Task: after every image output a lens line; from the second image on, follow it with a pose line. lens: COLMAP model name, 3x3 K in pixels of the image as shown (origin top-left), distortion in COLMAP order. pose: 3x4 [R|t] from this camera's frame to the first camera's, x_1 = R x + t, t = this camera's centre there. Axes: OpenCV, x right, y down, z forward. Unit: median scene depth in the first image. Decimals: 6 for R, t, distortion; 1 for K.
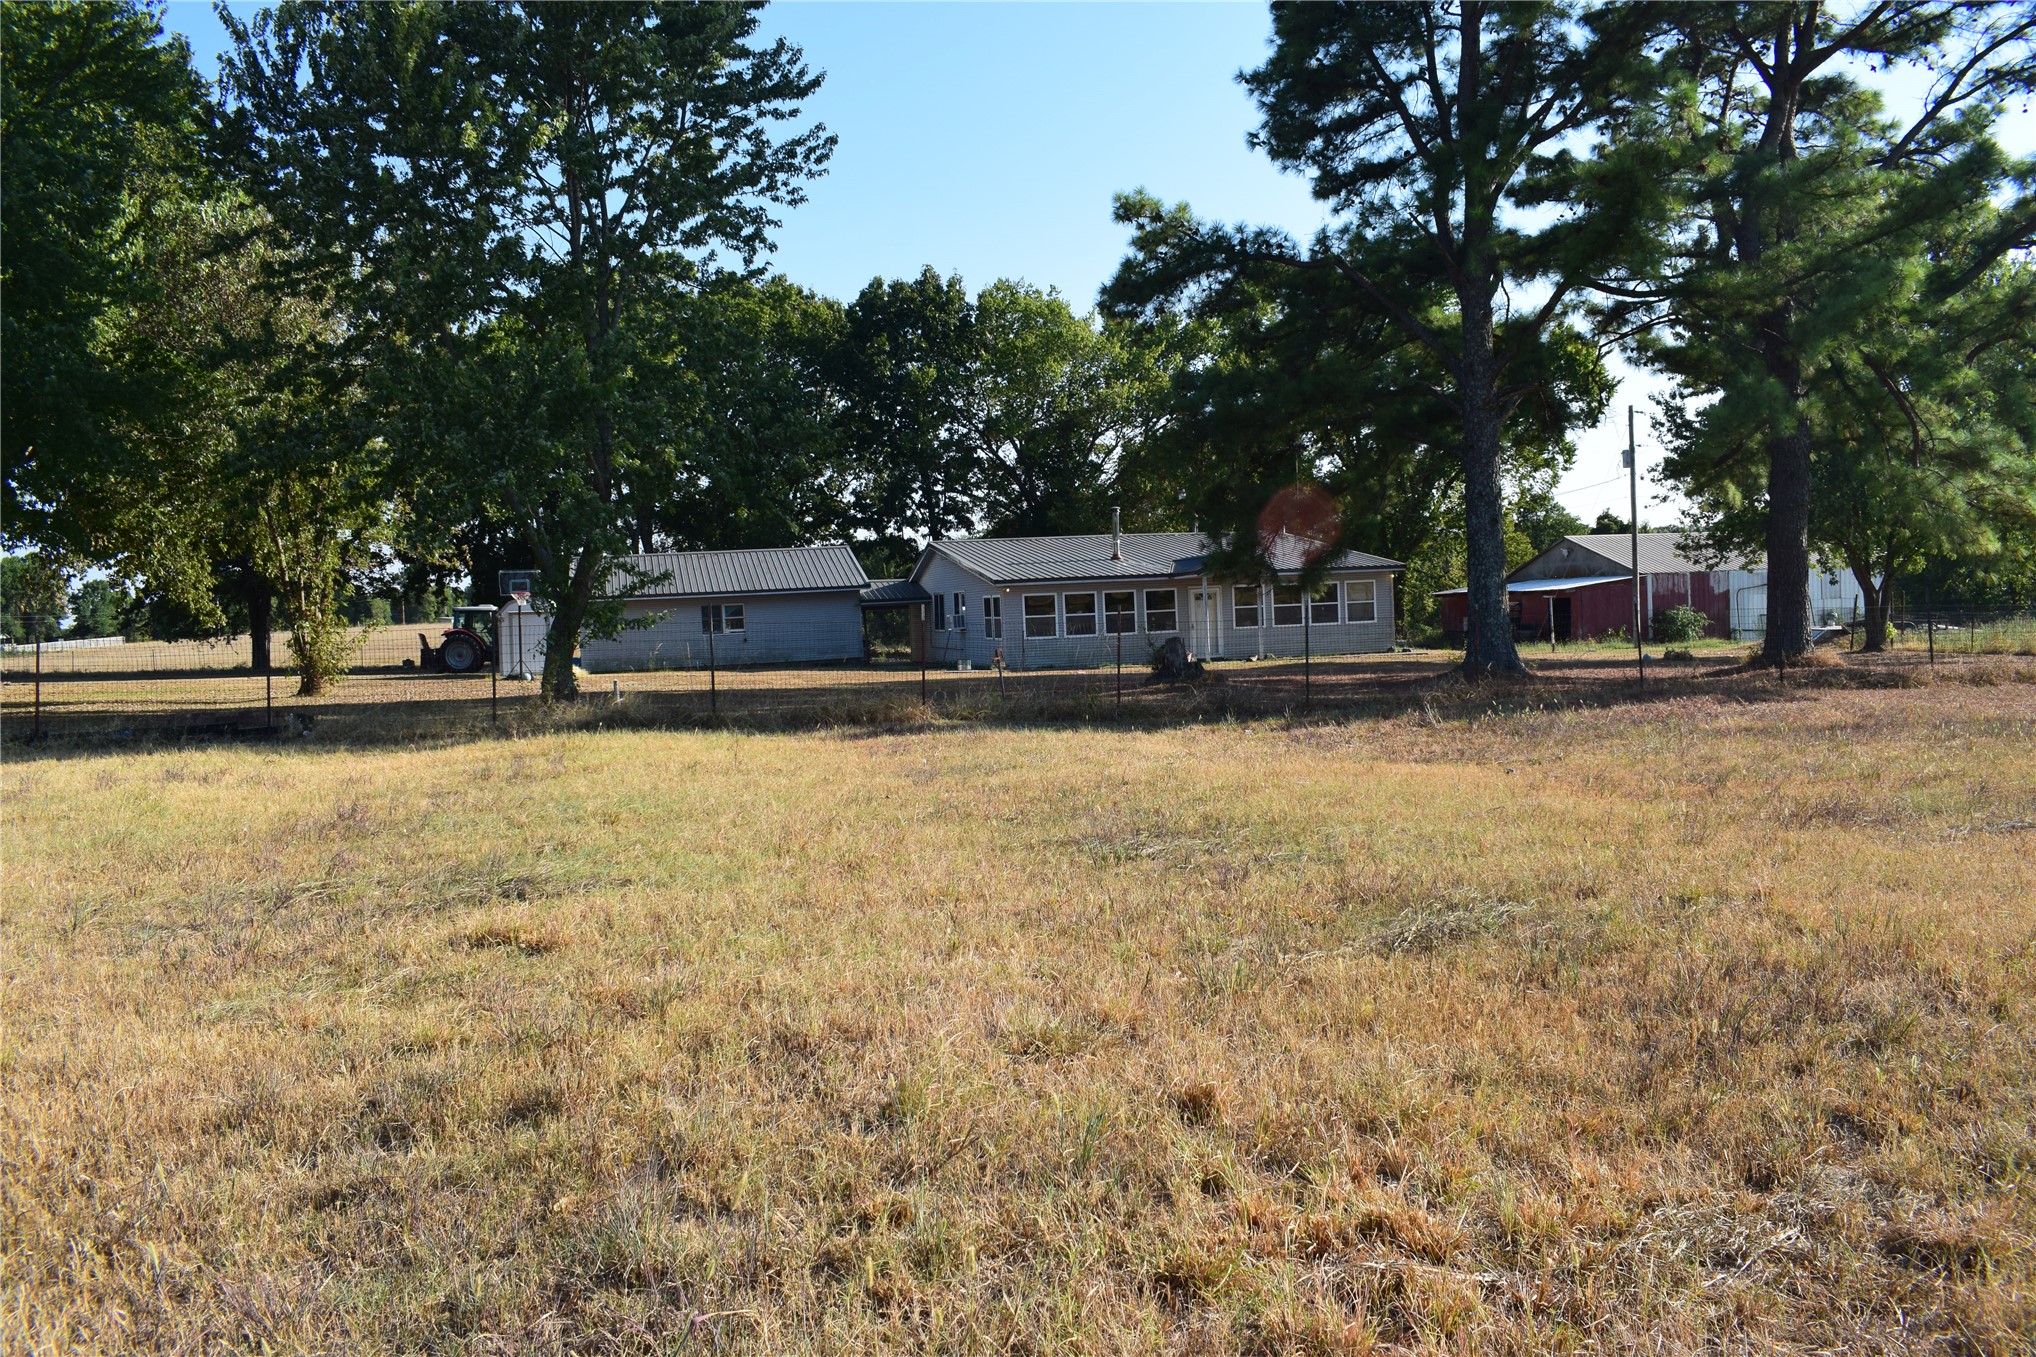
lens RADIAL K [[1588.9, 0, 1024.2], [0, 1588.9, 681.3], [0, 0, 1]] dist [-0.098081, 0.010906]
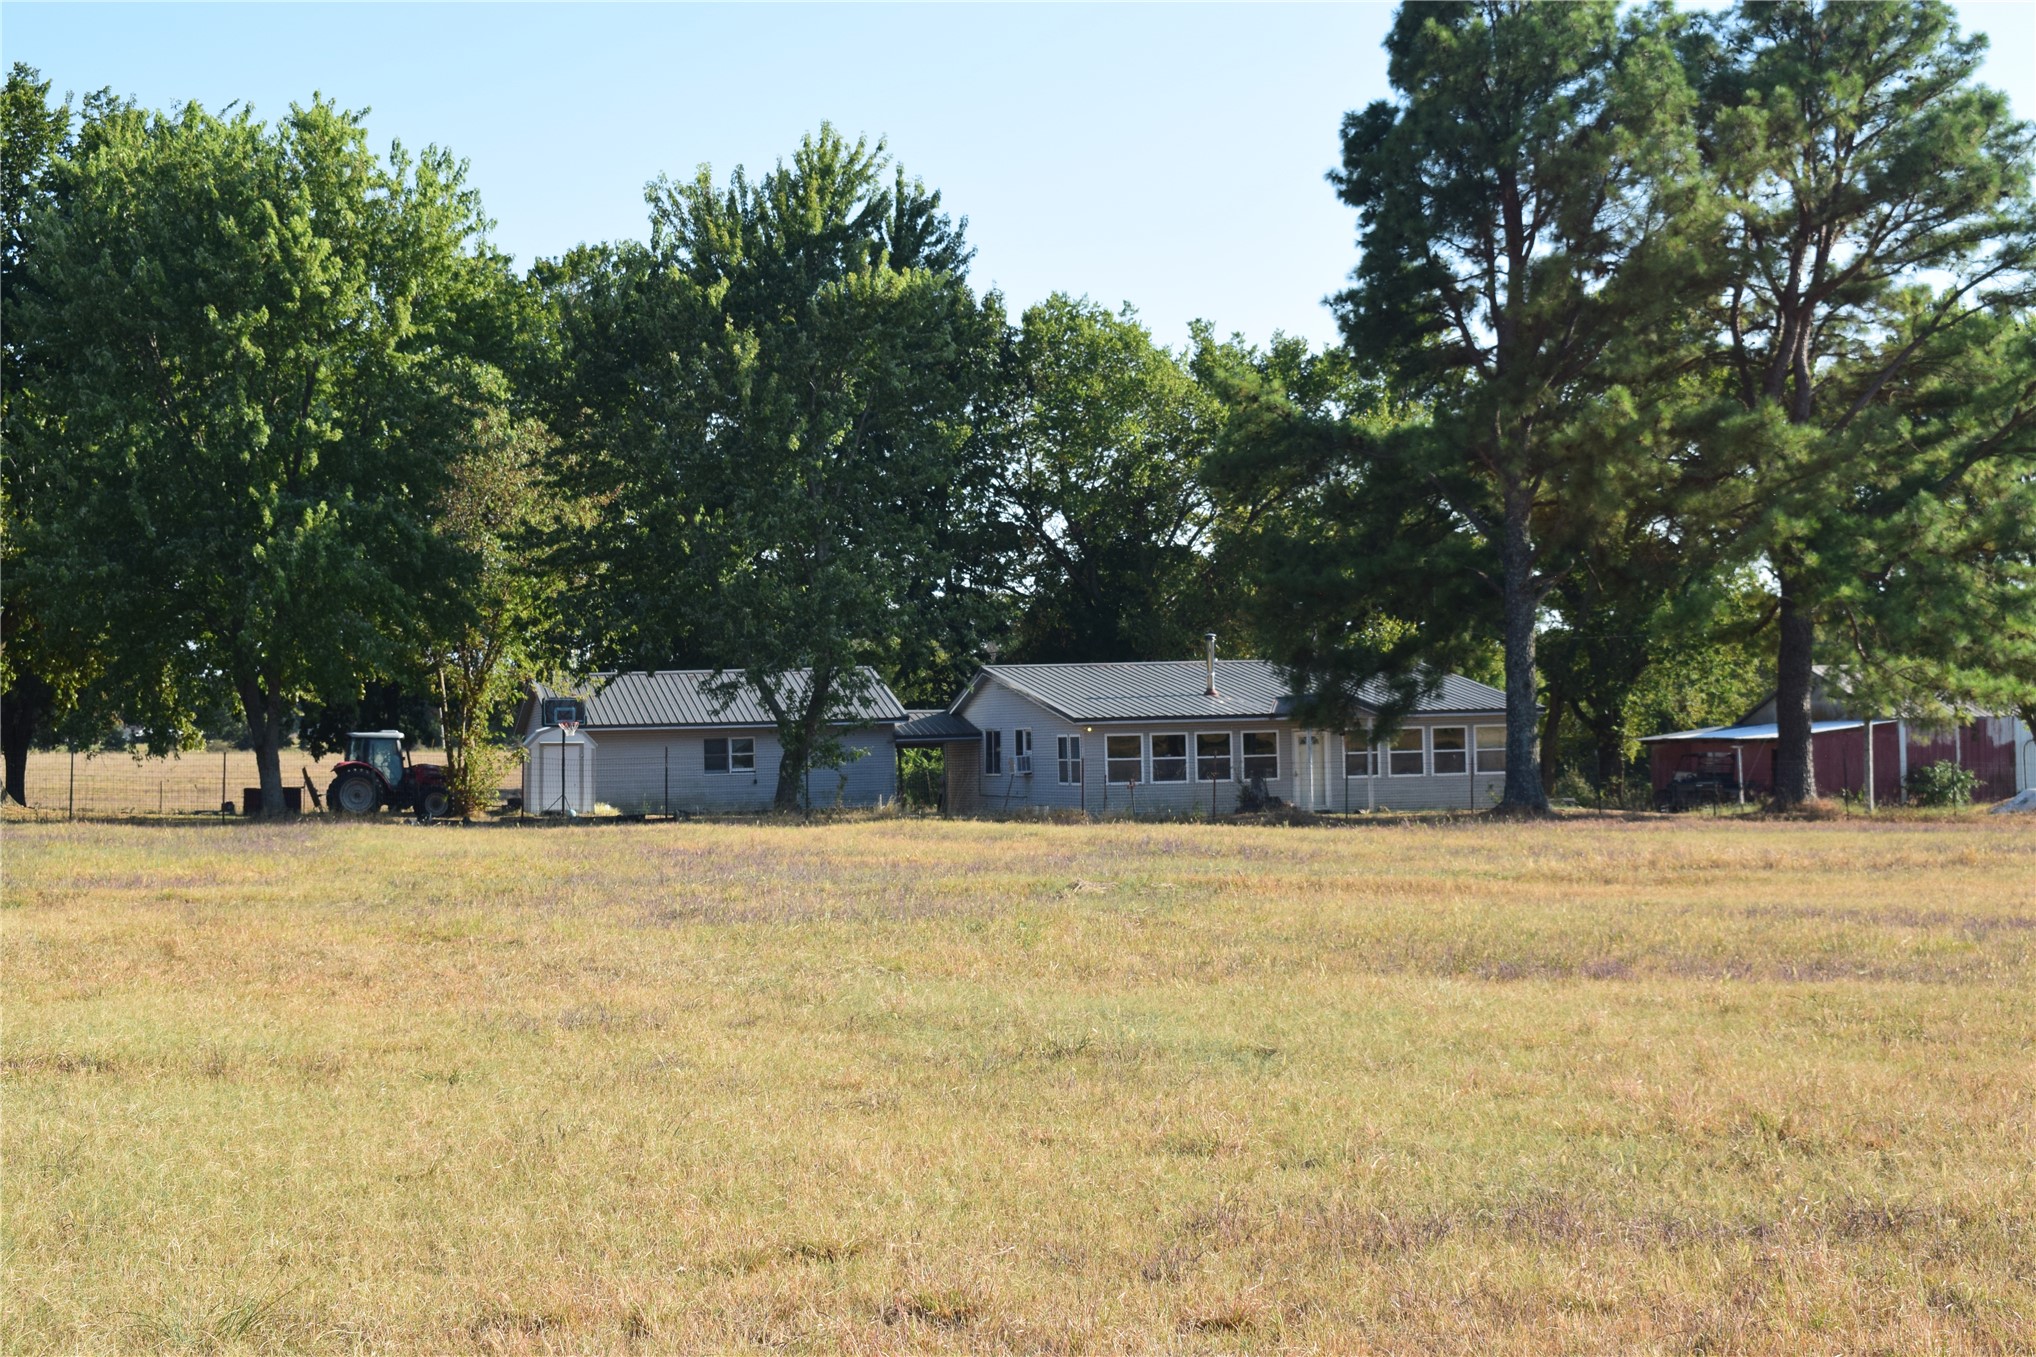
lens RADIAL K [[3504.1, 0, 1016.9], [0, 3504.1, 679.5], [0, 0, 1]] dist [-0.001647, 0.000000]
pose [[0.999803, 0.019237, 0.004903, -0.054681], [-0.018876, 0.997685, -0.065326, 0.039717], [-0.006148, 0.065220, 0.997852, -0.871046]]
